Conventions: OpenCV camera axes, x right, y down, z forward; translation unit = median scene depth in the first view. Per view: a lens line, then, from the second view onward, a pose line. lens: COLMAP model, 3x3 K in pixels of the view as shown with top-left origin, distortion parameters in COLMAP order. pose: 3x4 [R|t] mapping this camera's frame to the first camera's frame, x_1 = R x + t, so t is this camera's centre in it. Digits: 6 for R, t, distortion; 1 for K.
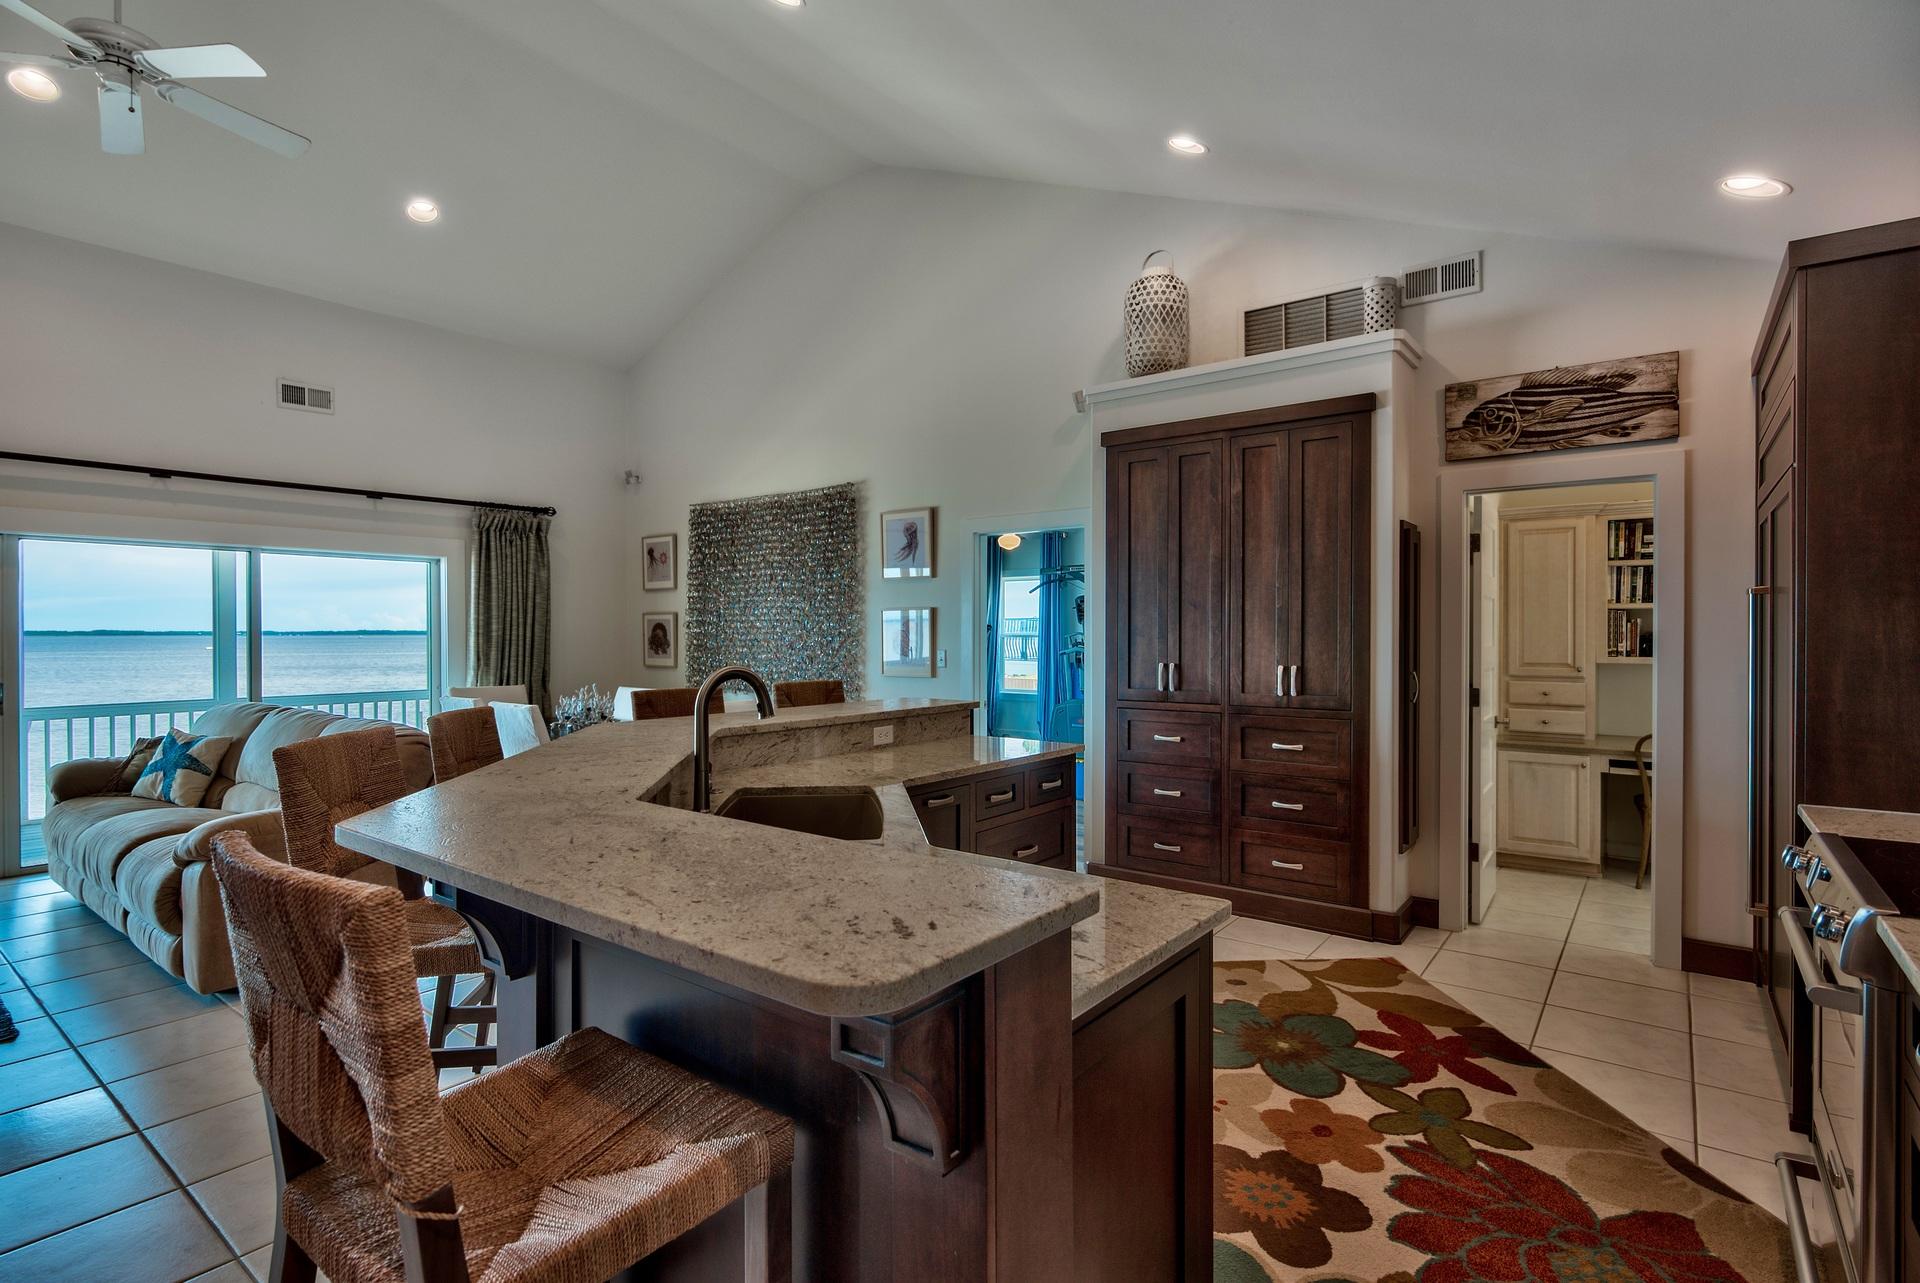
lens RADIAL K [[955.4, 0, 950.0], [0, 955.4, 640.7], [0, 0, 1]] dist [-0.001496, -0.000452]
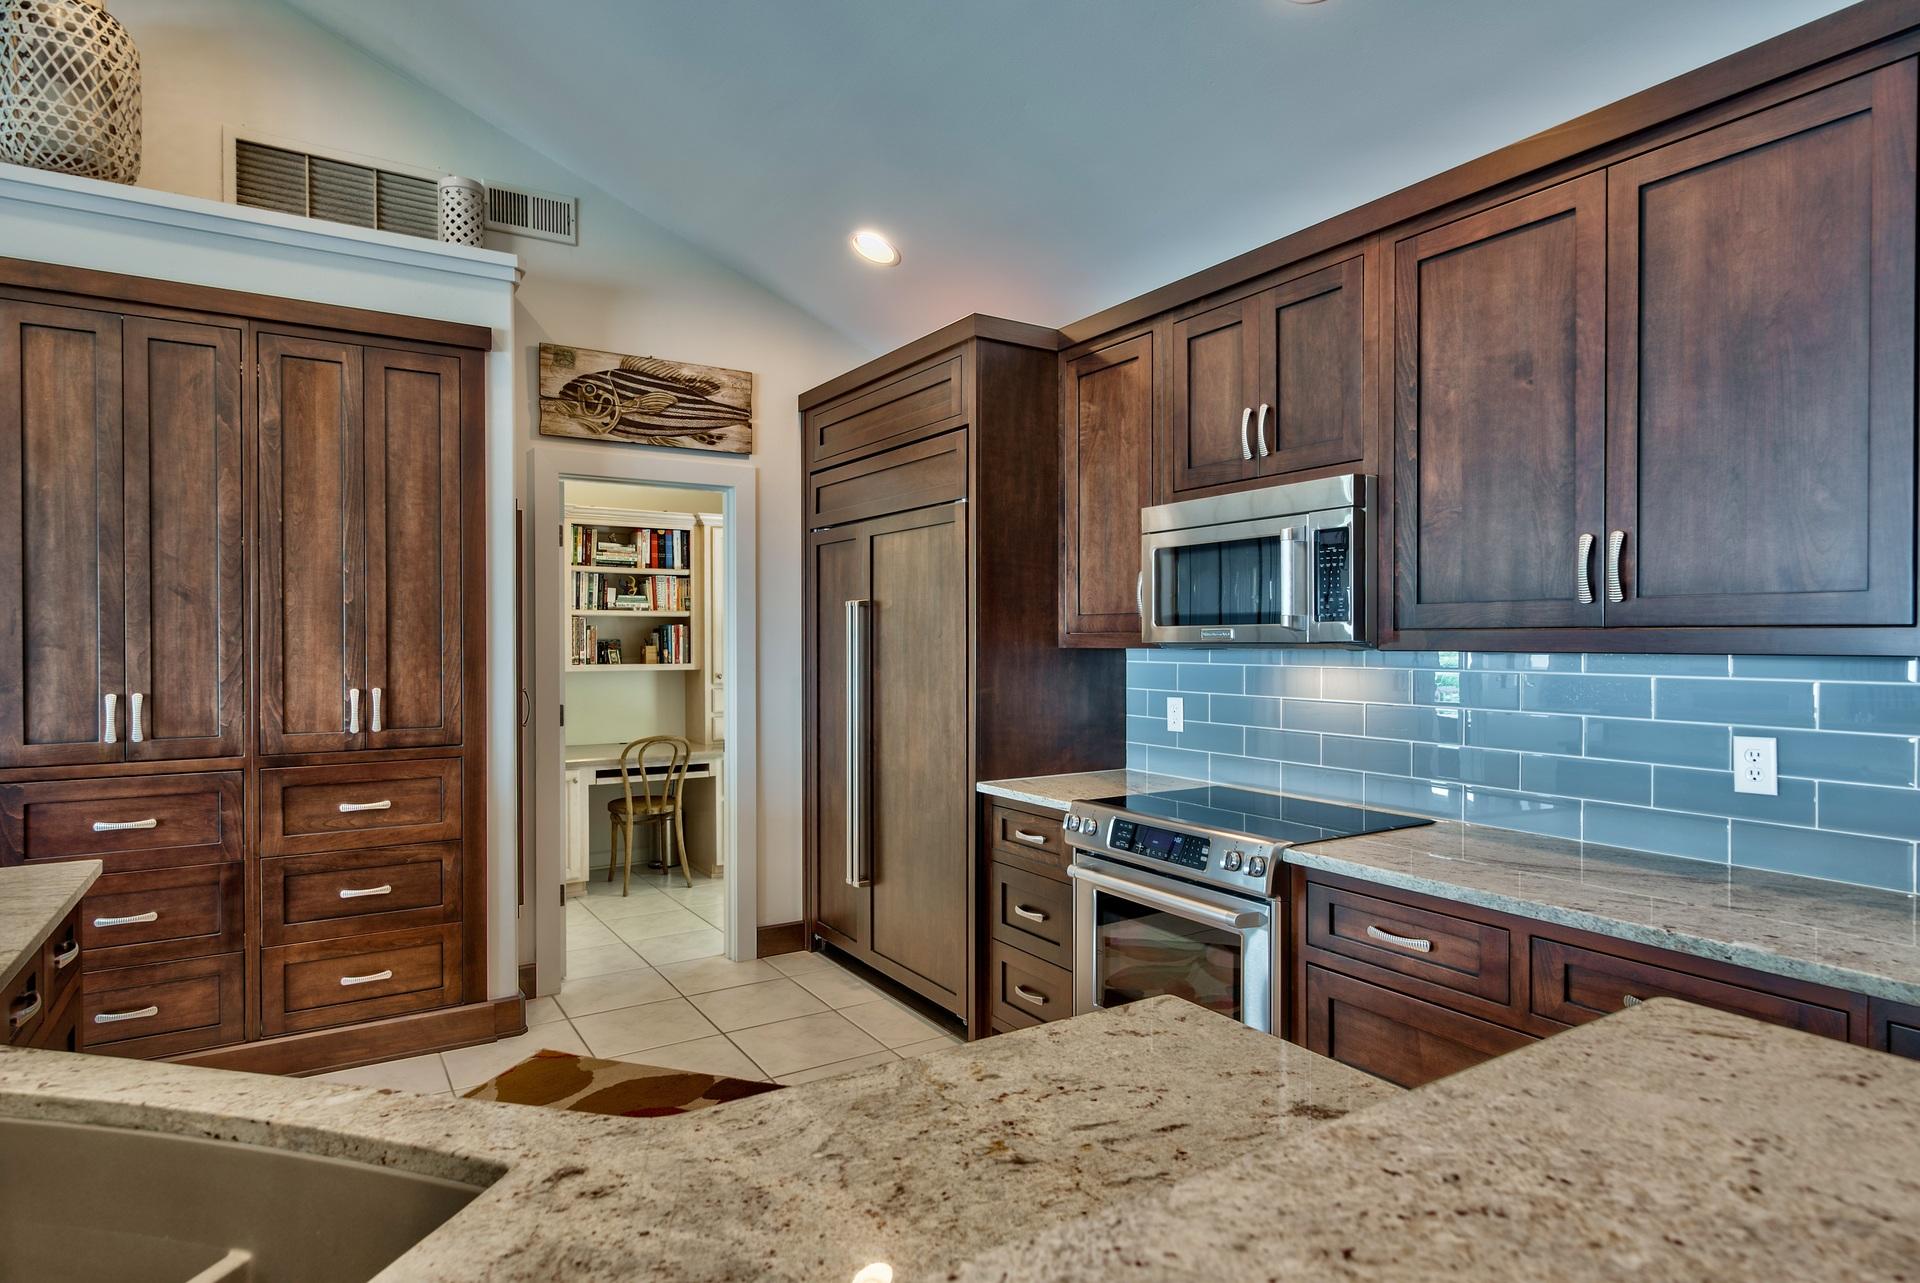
lens RADIAL K [[1041.9, 0, 965.4], [0, 1041.9, 648.3], [0, 0, 1]] dist [0.004906, 0.001239]
pose [[0.333642, -0.008304, 0.942663, -0.206419], [0.007834, 0.999951, 0.006036, -0.003842], [-0.942667, 0.005370, 0.333690, 0.333380]]
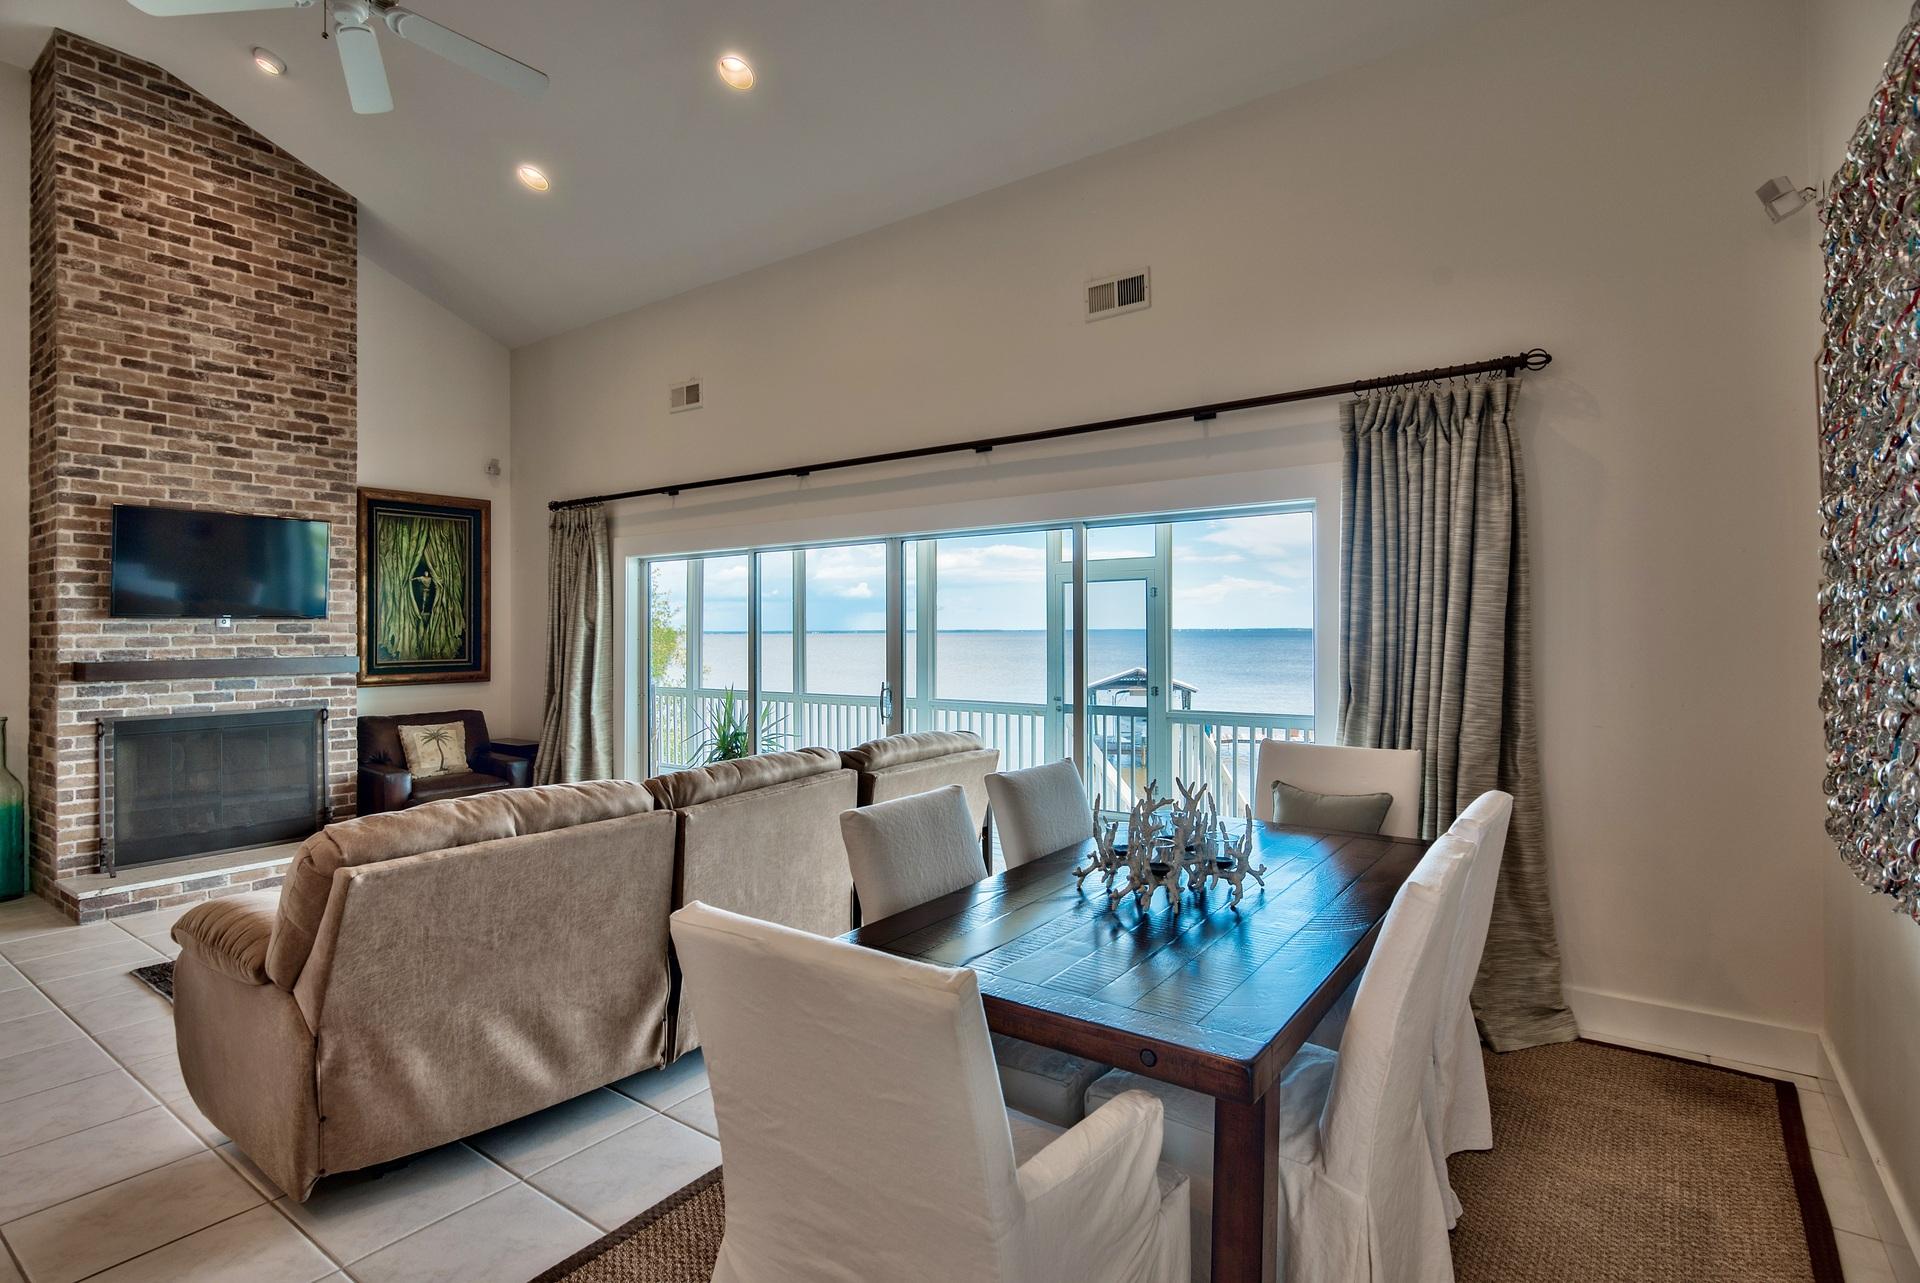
lens RADIAL K [[950.1, 0, 967.2], [0, 950.1, 634.7], [0, 0, 1]] dist [-0.000086, -0.000191]
pose [[0.037576, 0.005979, -0.999276, 0.004472], [-0.002523, 0.999979, 0.005888, -0.019659], [0.999291, 0.002300, 0.037591, 1.206143]]
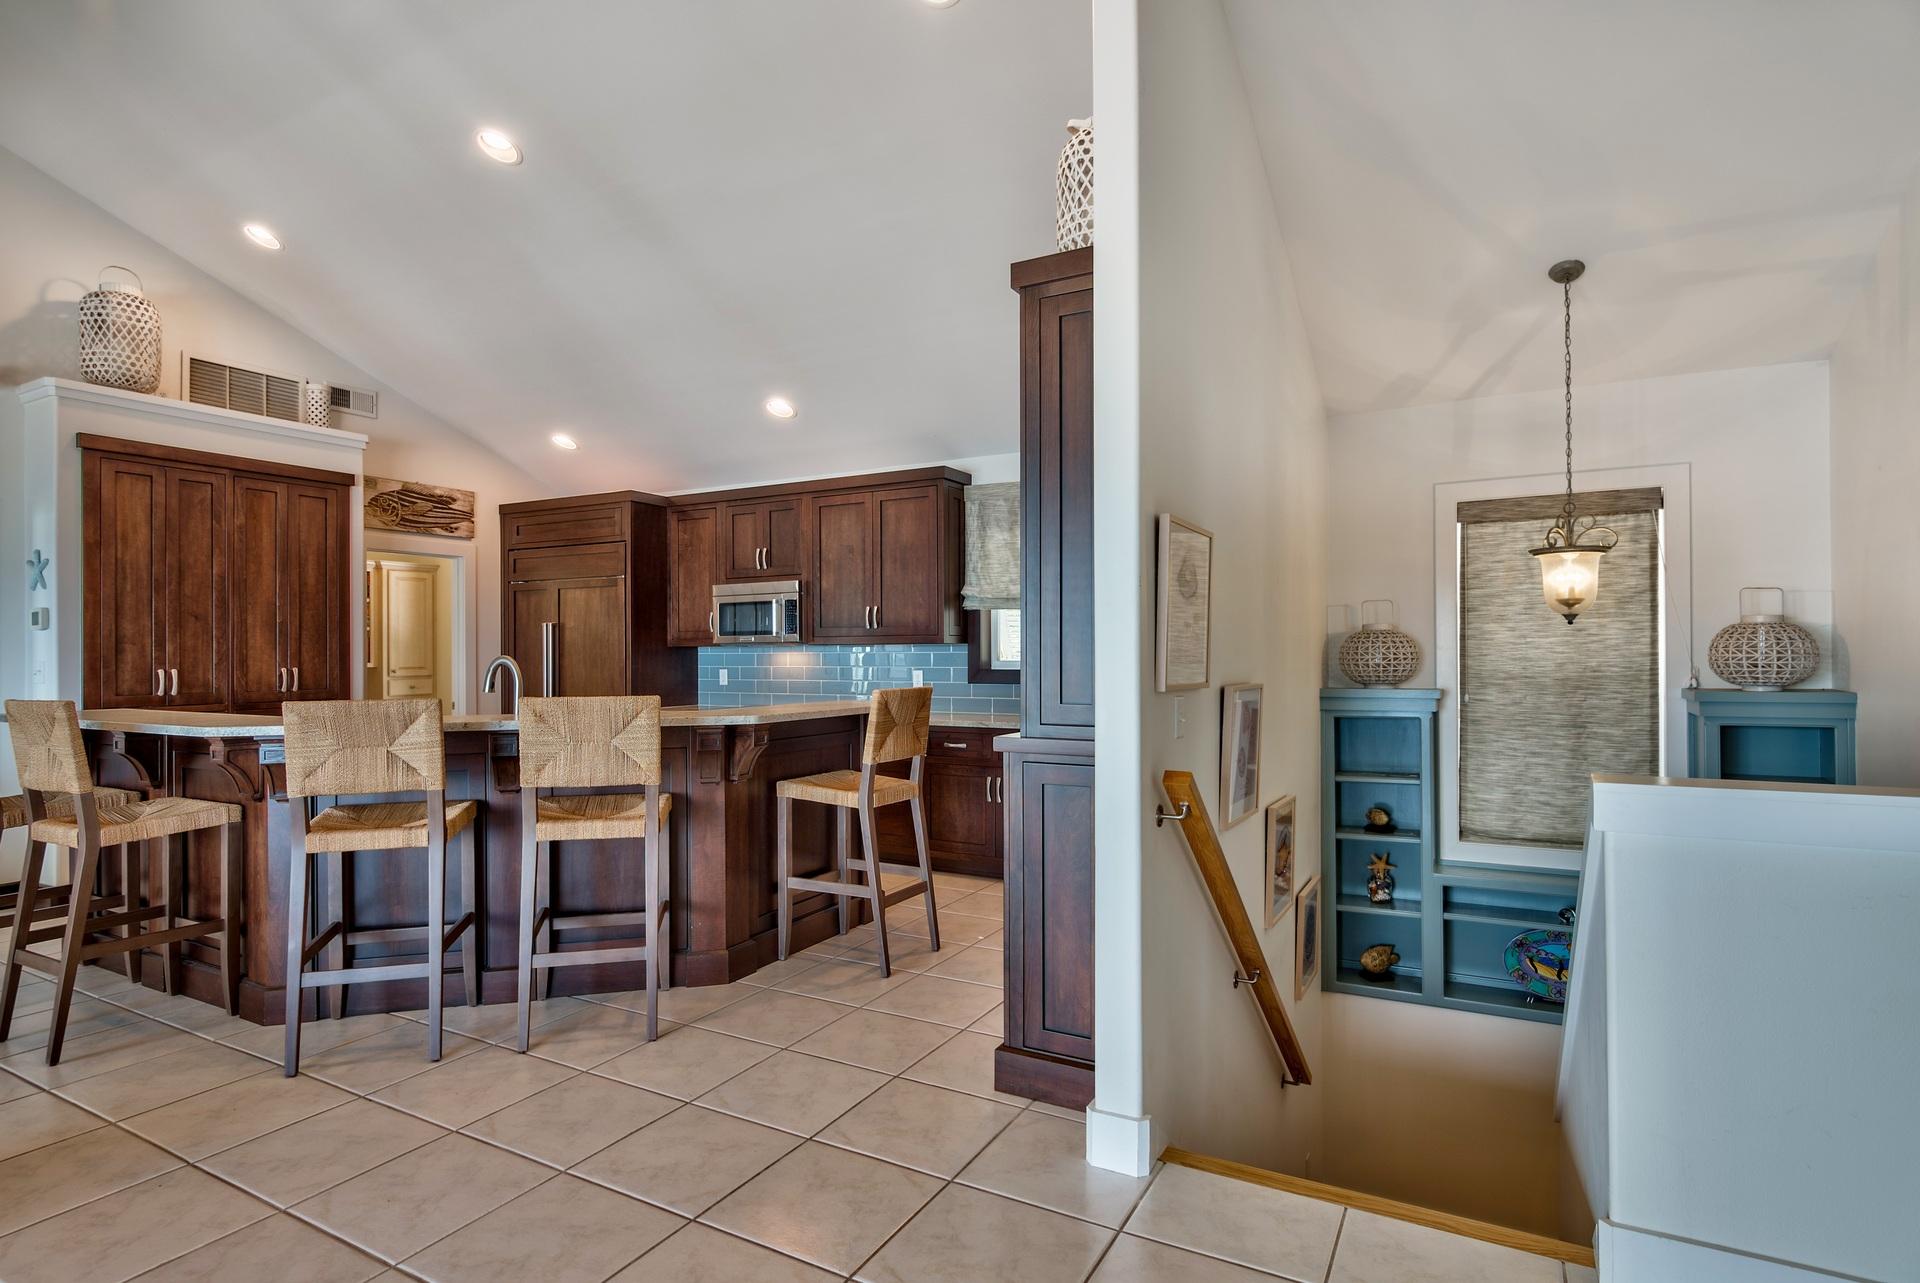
lens RADIAL K [[960.5, 0, 982.7], [0, 960.5, 650.0], [0, 0, 1]] dist [-0.001099, -0.000683]
pose [[-0.184879, 0.005221, 0.982747, -1.052217], [0.013242, 0.999908, -0.002821, 0.017559], [-0.982672, 0.012492, -0.184931, 0.319125]]
